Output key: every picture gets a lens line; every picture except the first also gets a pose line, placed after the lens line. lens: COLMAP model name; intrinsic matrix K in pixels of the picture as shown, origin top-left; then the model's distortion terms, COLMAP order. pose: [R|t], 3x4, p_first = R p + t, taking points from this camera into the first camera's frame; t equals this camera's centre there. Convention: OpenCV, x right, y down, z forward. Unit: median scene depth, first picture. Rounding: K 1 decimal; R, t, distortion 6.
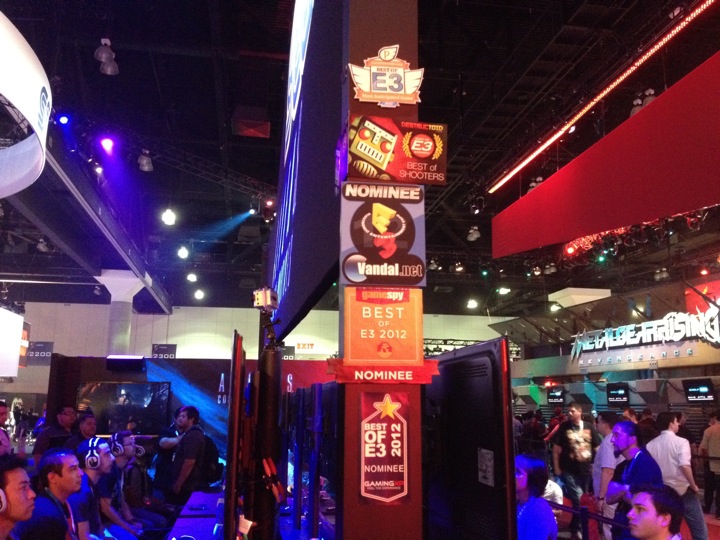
lens RADIAL K [[689.4, 0, 360.0], [0, 689.4, 270.0], [0, 0, 1]] dist [0.214156, -0.572218]
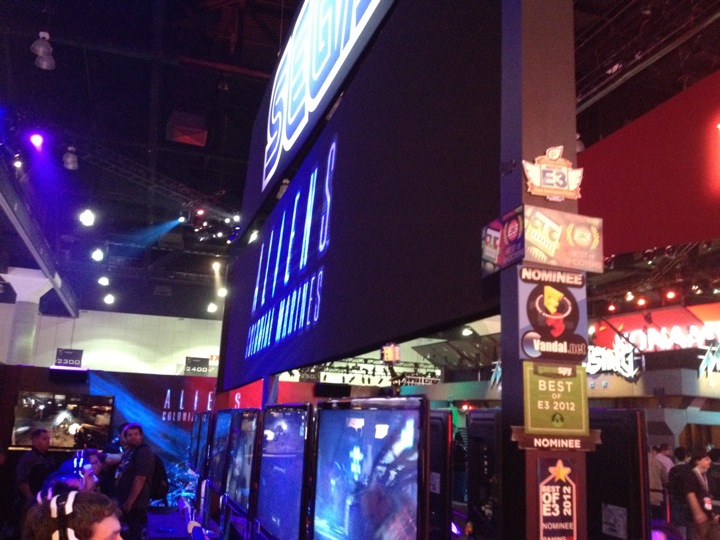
lens RADIAL K [[689.4, 0, 360.0], [0, 689.4, 270.0], [0, 0, 1]] dist [0.214156, -0.572218]
pose [[0.988990, 0.064954, 0.132966, -0.414981], [-0.062413, 0.997781, -0.023191, -0.074901], [-0.134177, 0.014637, 0.990849, -0.081912]]
